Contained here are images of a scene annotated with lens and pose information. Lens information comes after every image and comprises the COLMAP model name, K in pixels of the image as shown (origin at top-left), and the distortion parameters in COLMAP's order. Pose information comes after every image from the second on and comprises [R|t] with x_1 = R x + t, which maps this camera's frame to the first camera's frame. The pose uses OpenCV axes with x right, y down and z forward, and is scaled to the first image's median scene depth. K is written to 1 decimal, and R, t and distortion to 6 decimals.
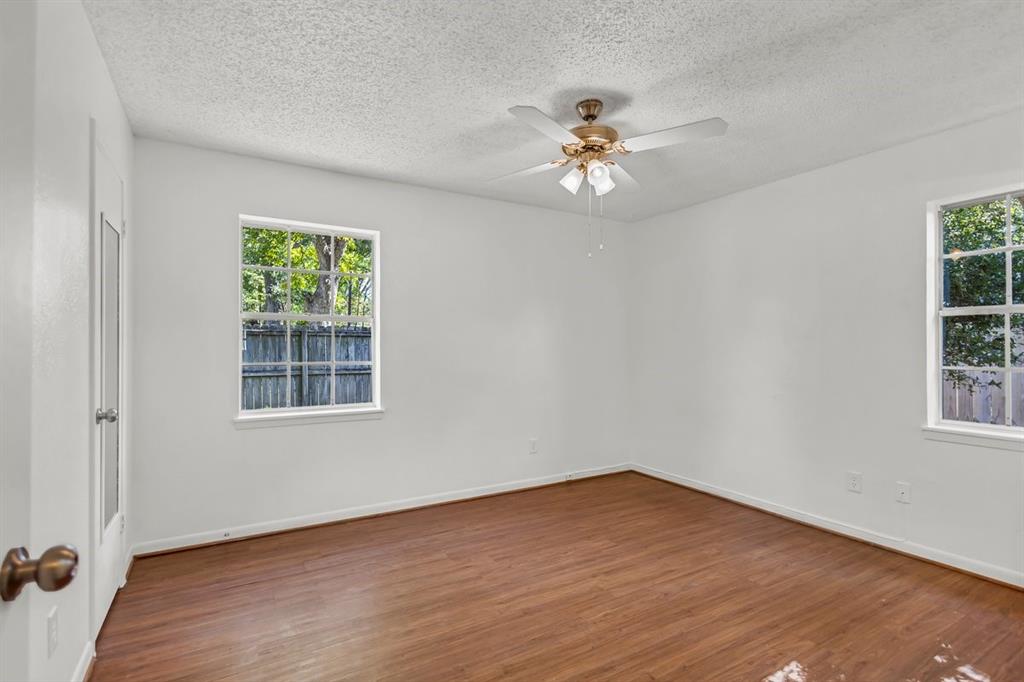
lens RADIAL K [[499.6, 0, 511.7], [0, 499.6, 340.6], [0, 0, 1]] dist [-0.000257, -0.000414]
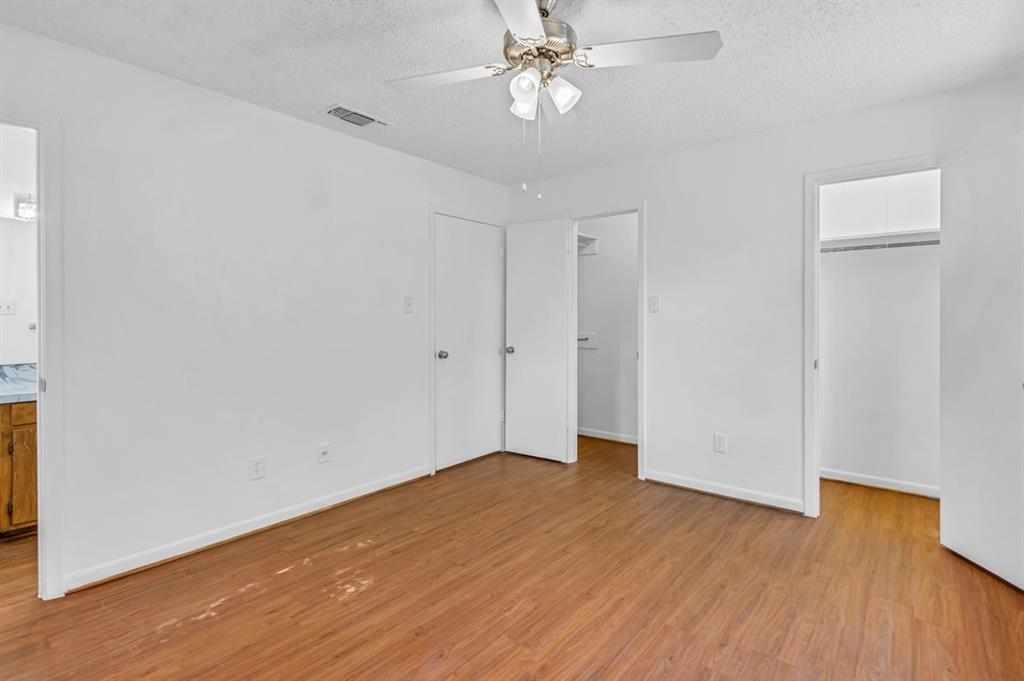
lens RADIAL K [[499.6, 0, 512.4], [0, 499.6, 332.8], [0, 0, 1]] dist [-0.000257, -0.000414]
pose [[-0.940039, 0.009714, -0.340930, 0.493194], [0.002347, 0.999755, 0.022014, 0.018223], [0.341060, 0.019894, -0.939831, 1.856560]]
